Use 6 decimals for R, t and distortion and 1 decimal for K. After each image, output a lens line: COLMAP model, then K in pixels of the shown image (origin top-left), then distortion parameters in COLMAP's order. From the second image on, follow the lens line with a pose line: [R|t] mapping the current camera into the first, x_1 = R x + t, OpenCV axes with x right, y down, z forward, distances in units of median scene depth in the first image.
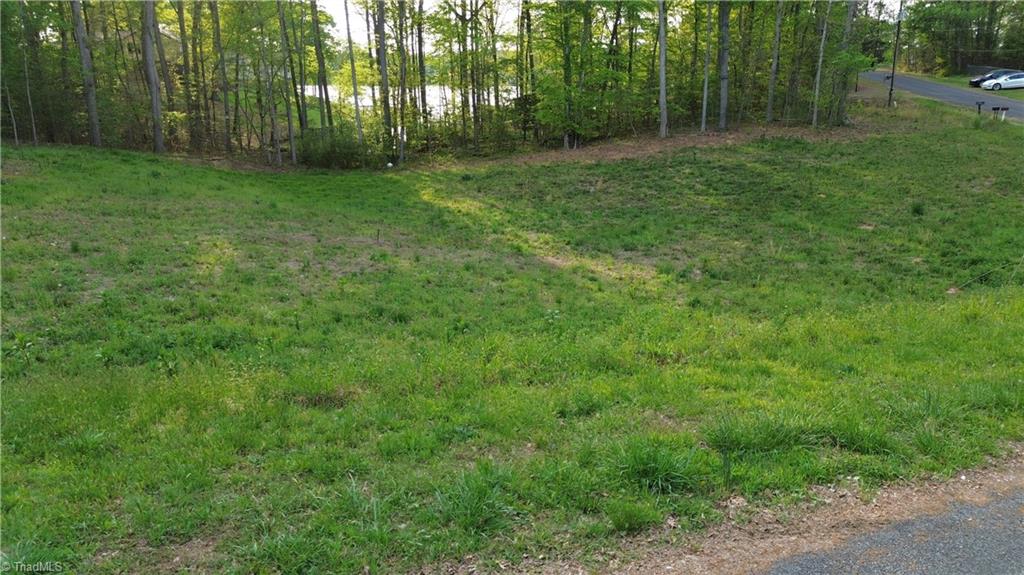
lens RADIAL K [[725.9, 0, 512.0], [0, 725.9, 287.5], [0, 0, 1]] dist [0.070839, -0.068587]
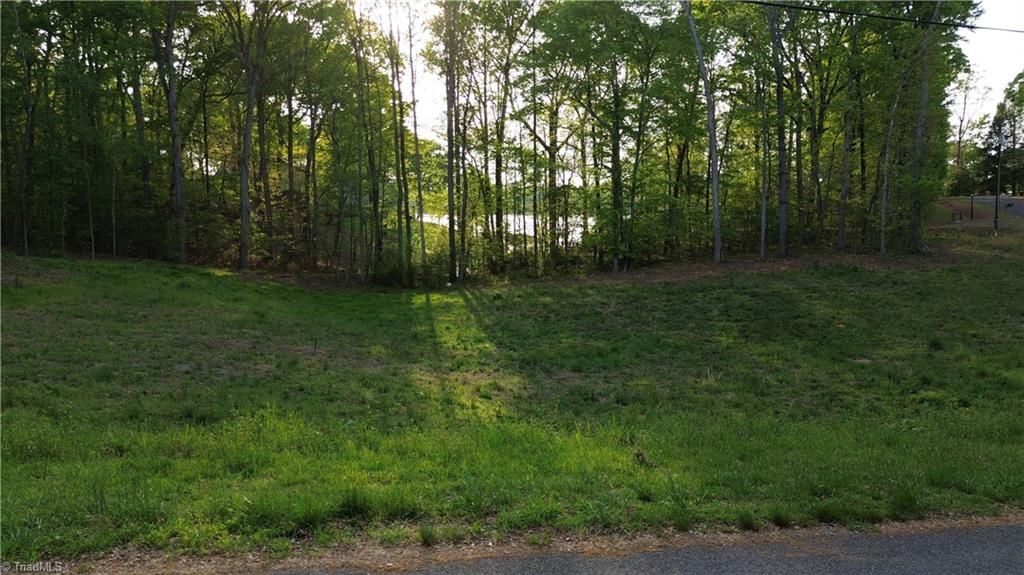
lens RADIAL K [[740.0, 0, 512.0], [0, 740.0, 287.5], [0, 0, 1]] dist [0.076809, -0.081669]
pose [[0.980302, 0.023717, -0.196074, 0.159968], [-0.057163, 0.984344, -0.166728, 0.003874], [0.189050, 0.174652, 0.966311, 0.022444]]
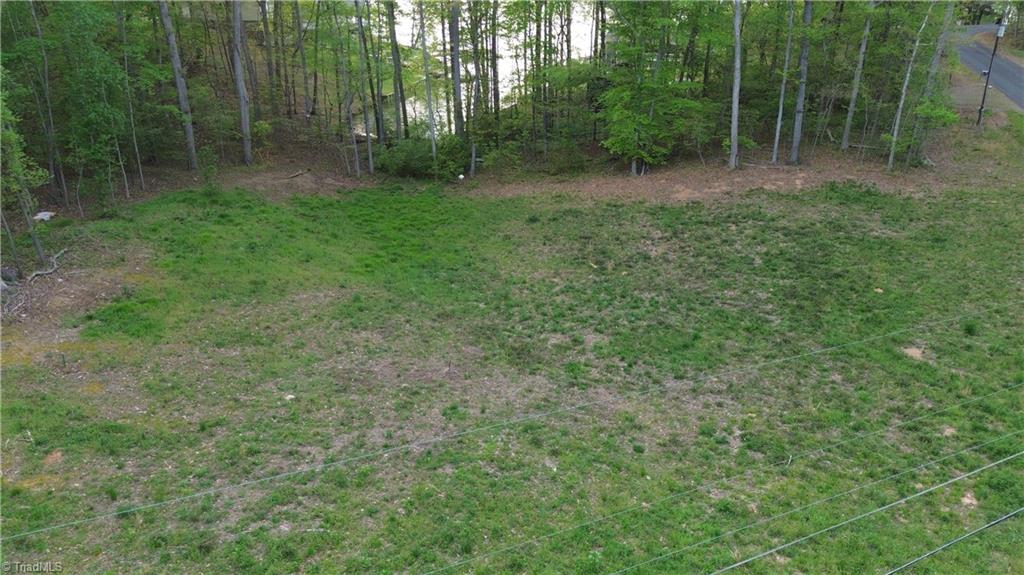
lens RADIAL K [[729.0, 0, 512.0], [0, 729.0, 287.5], [0, 0, 1]] dist [0.073729, -0.076101]
pose [[0.995159, 0.039427, -0.090018, 0.004874], [-0.028026, 0.991814, 0.124574, -0.188669], [0.094192, -0.121448, 0.988119, -0.049721]]
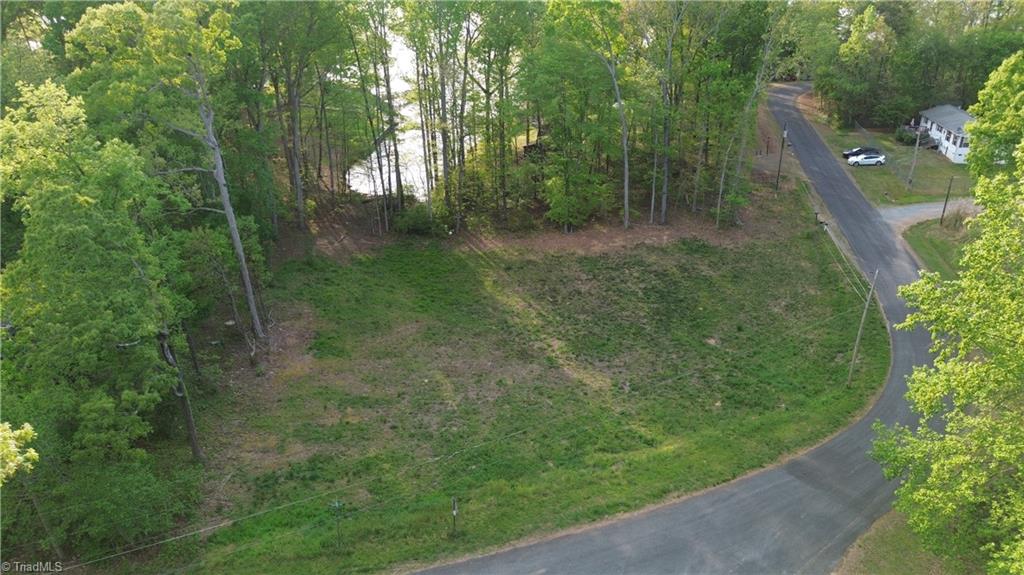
lens RADIAL K [[729.0, 0, 512.0], [0, 729.0, 287.5], [0, 0, 1]] dist [0.073729, -0.076101]
pose [[0.999695, -0.007434, 0.023538, -0.097177], [0.004037, 0.989974, 0.141194, -0.355561], [-0.024351, -0.141056, 0.989702, -0.705828]]
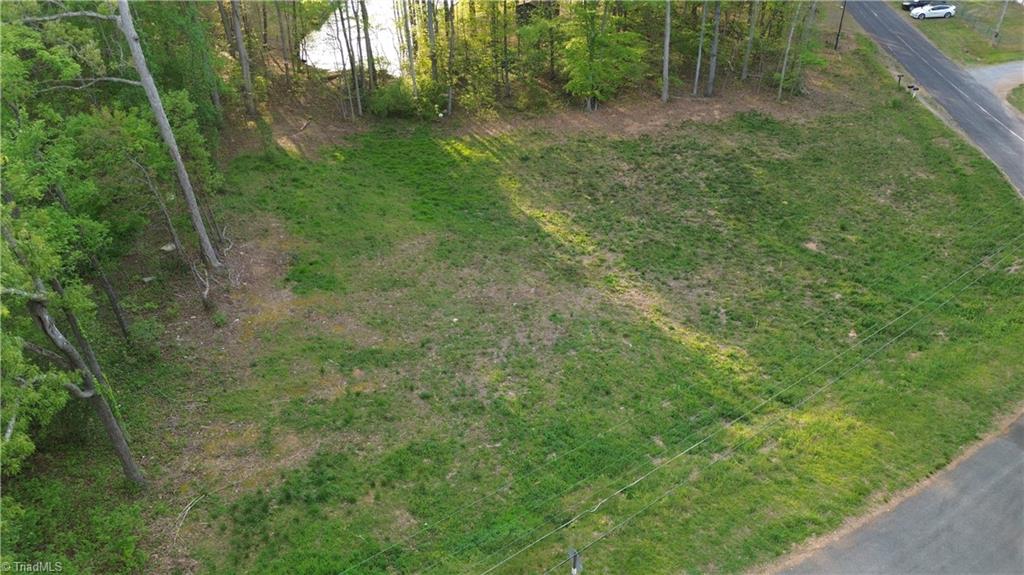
lens RADIAL K [[725.9, 0, 512.0], [0, 725.9, 287.5], [0, 0, 1]] dist [0.070839, -0.068587]
pose [[0.995349, -0.051656, 0.081318, -0.213858], [0.025978, 0.956739, 0.289786, -0.319973], [-0.092769, -0.286326, 0.953631, -0.349388]]
